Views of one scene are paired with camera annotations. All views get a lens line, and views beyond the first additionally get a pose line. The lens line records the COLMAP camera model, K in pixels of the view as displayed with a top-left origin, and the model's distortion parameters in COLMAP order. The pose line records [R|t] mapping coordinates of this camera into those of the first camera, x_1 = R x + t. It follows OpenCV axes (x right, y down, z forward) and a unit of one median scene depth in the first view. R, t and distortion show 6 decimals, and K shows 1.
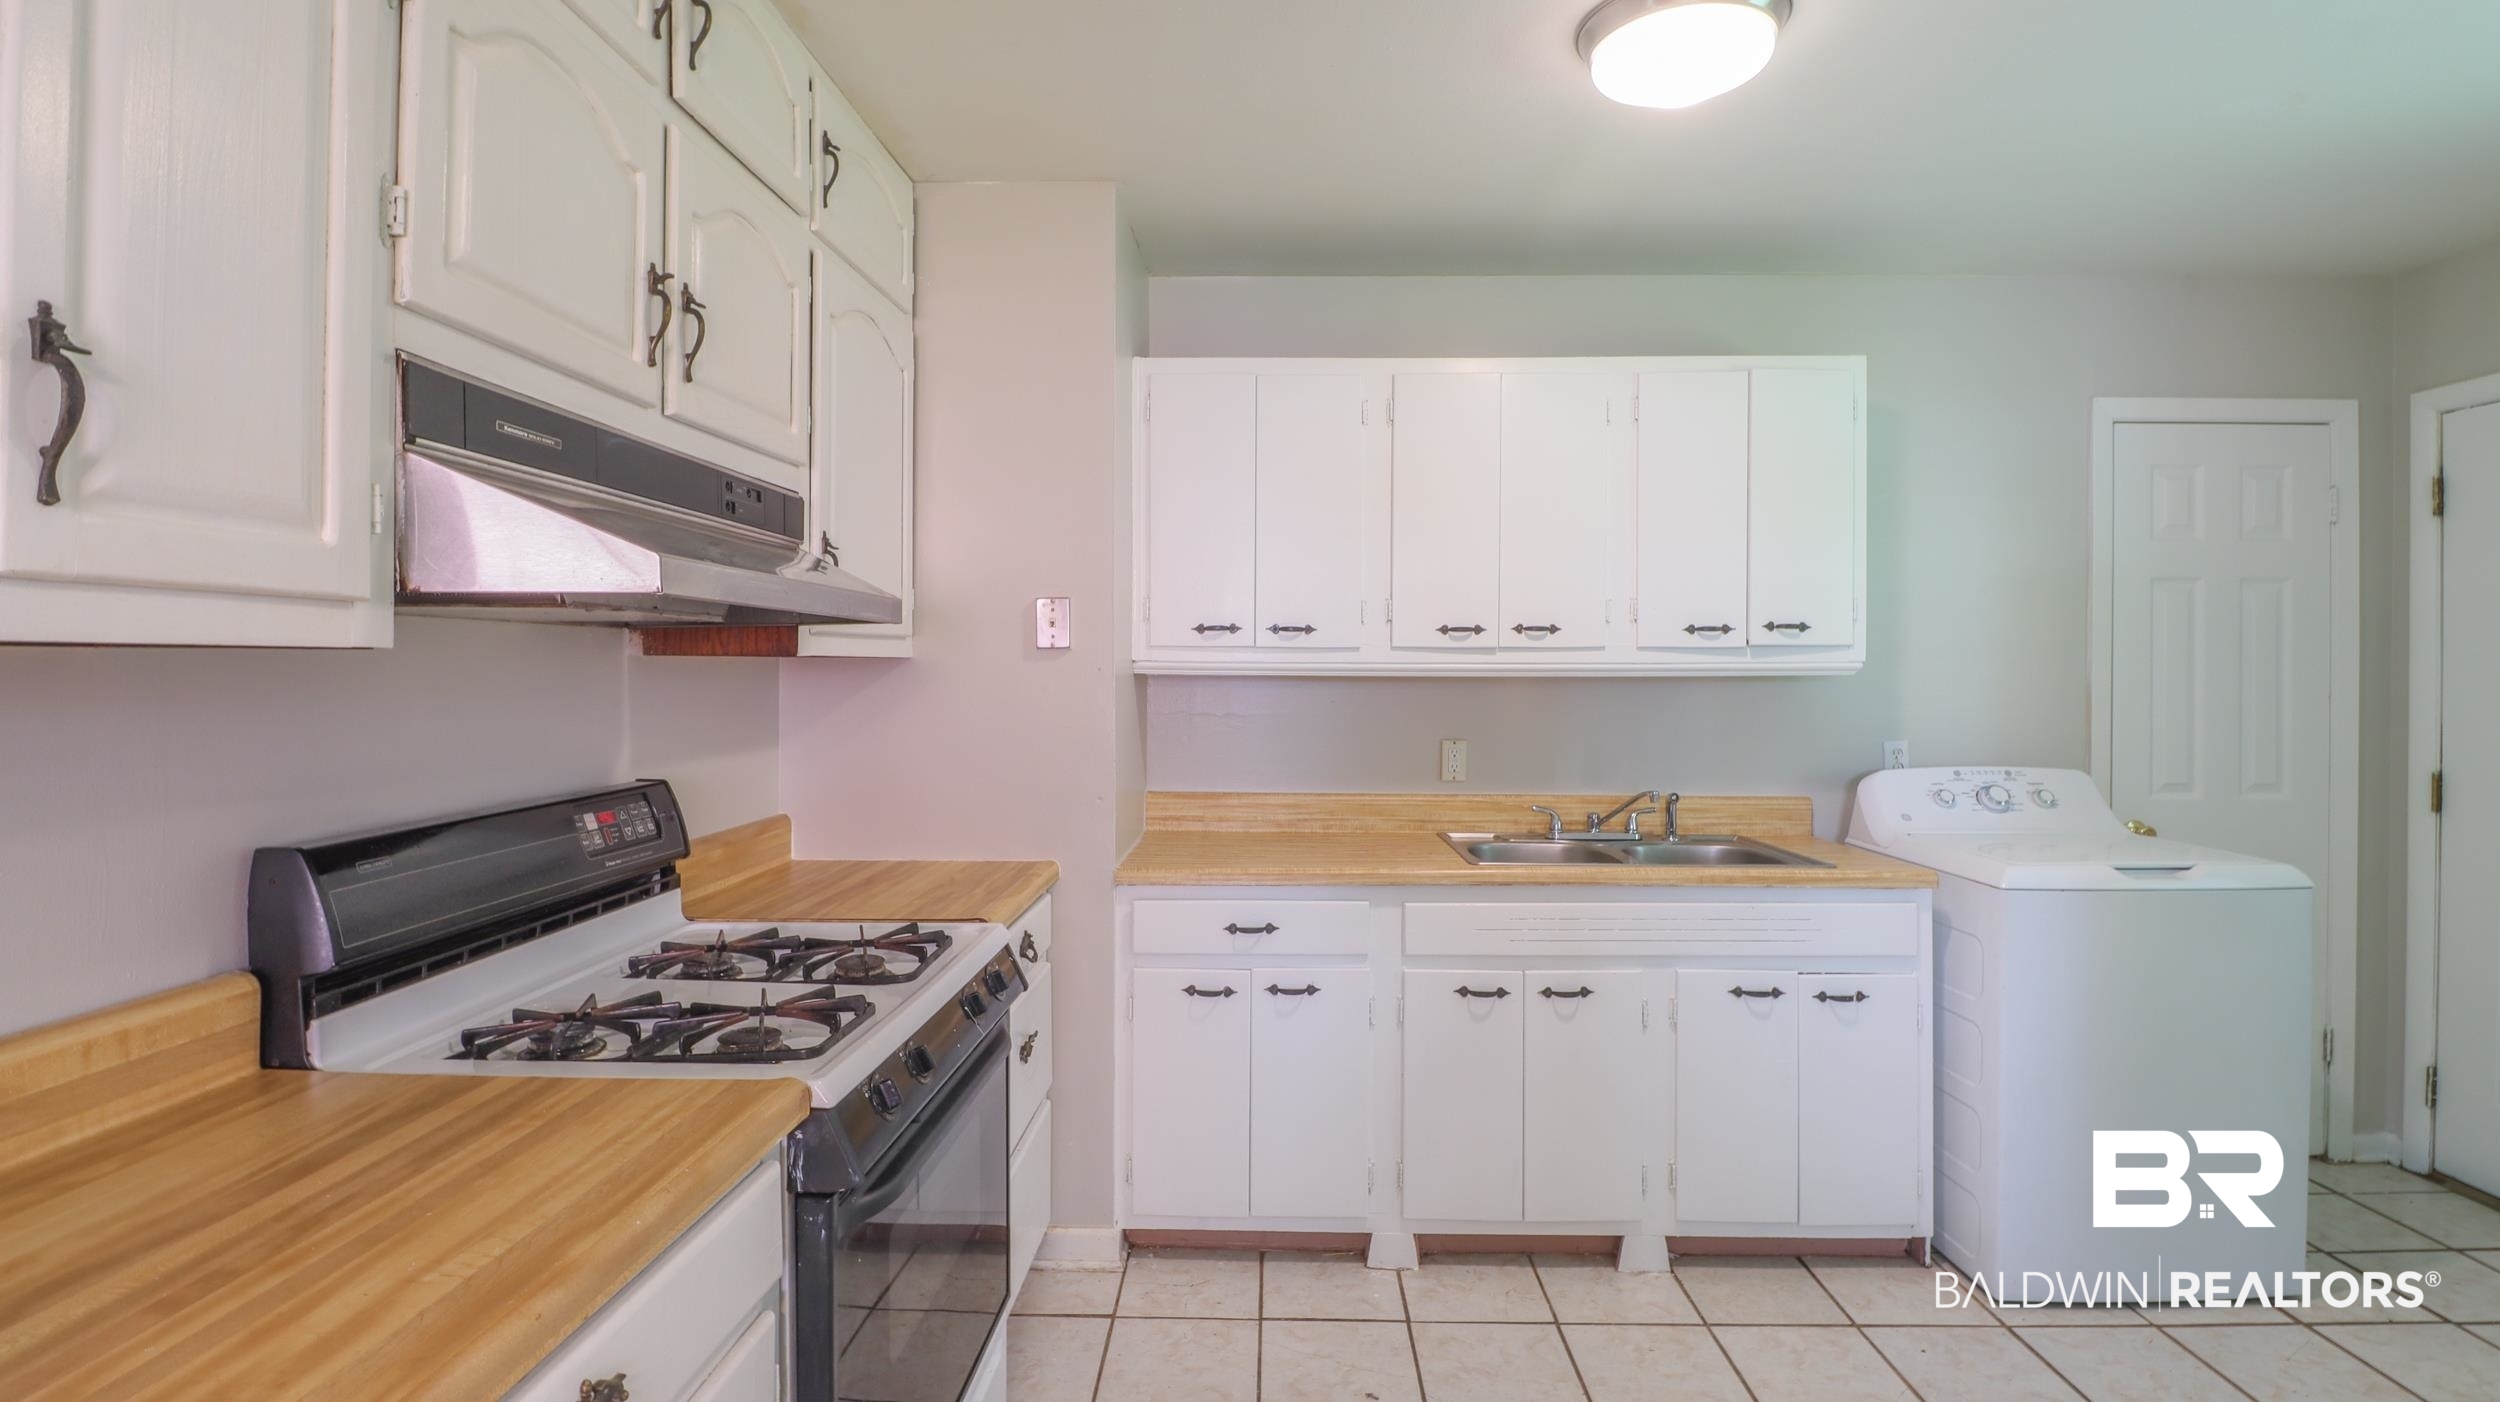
lens RADIAL K [[1166.1, 0, 1243.7], [0, 1166.1, 679.1], [0, 0, 1]] dist [-0.006630, -0.007107]
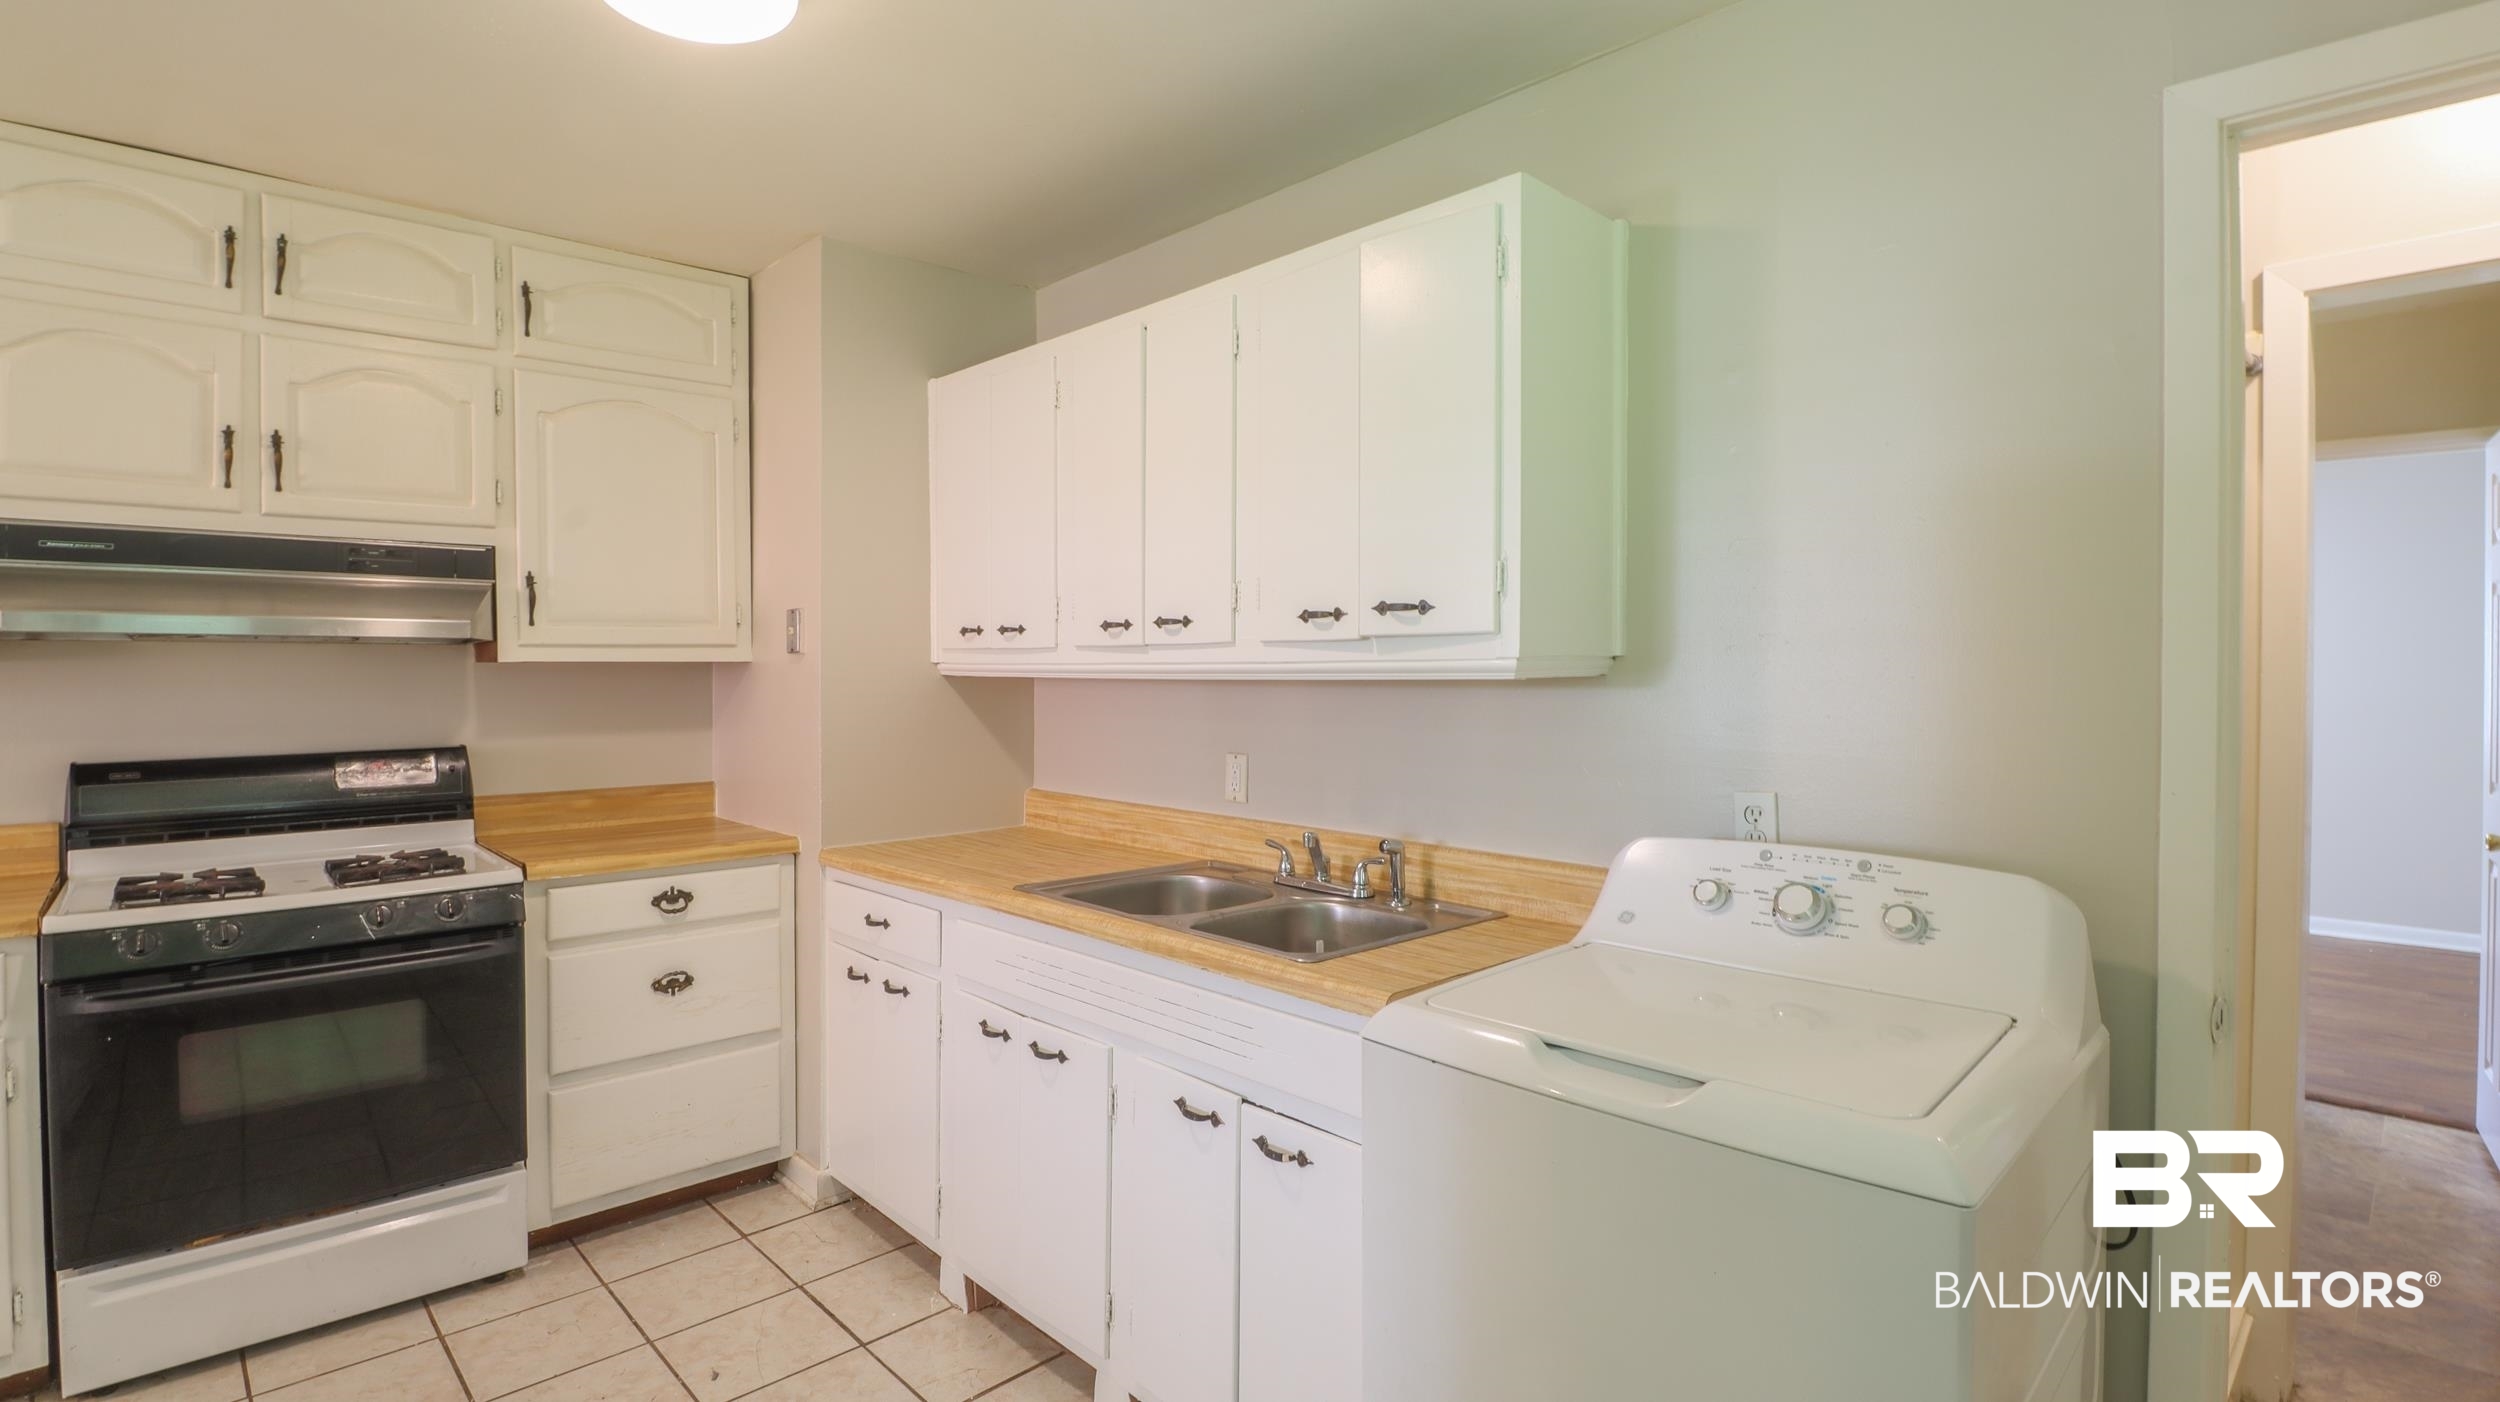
lens RADIAL K [[1166.1, 0, 1241.4], [0, 1166.1, 684.1], [0, 0, 1]] dist [-0.006630, -0.007107]
pose [[0.712899, 0.007851, -0.701223, 0.875926], [-0.003256, 0.999964, 0.007886, -0.005406], [0.701259, -0.003339, 0.712898, 0.448703]]
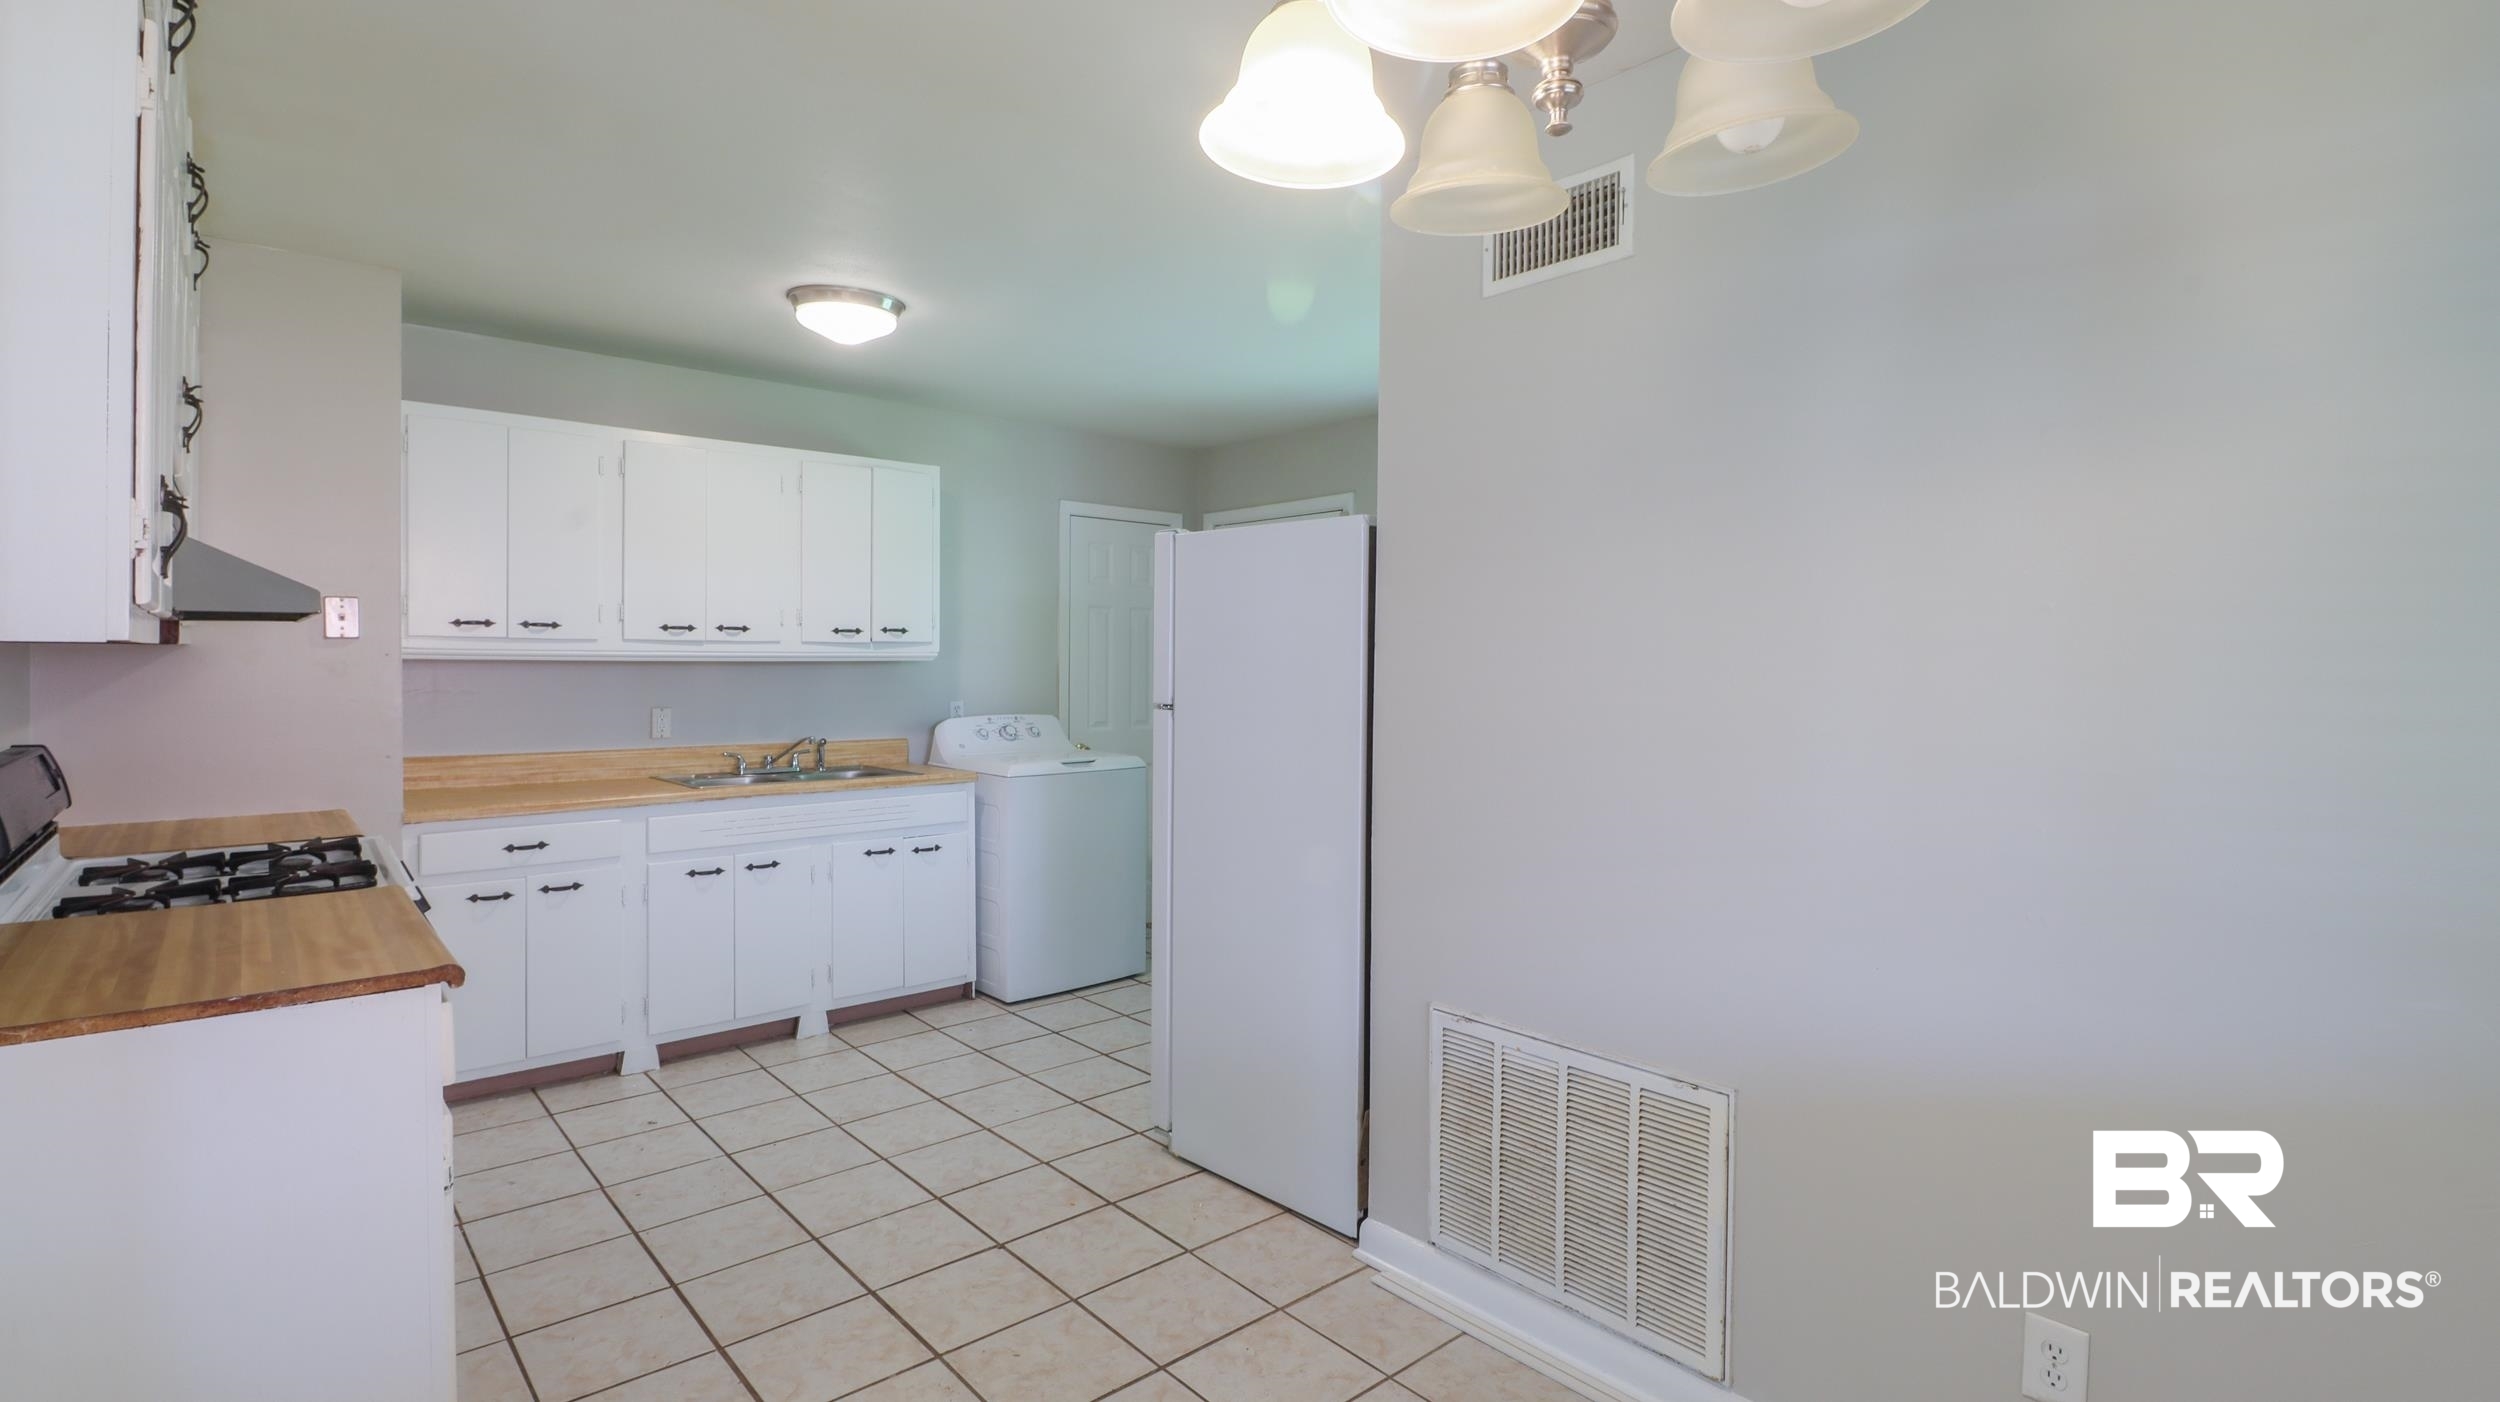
lens RADIAL K [[1166.1, 0, 1254.0], [0, 1166.1, 671.9], [0, 0, 1]] dist [-0.006630, -0.007107]
pose [[0.728368, -0.004589, 0.685171, -0.275225], [0.000369, 0.999980, 0.006305, 0.002543], [-0.685186, -0.004340, 0.728355, -0.514029]]
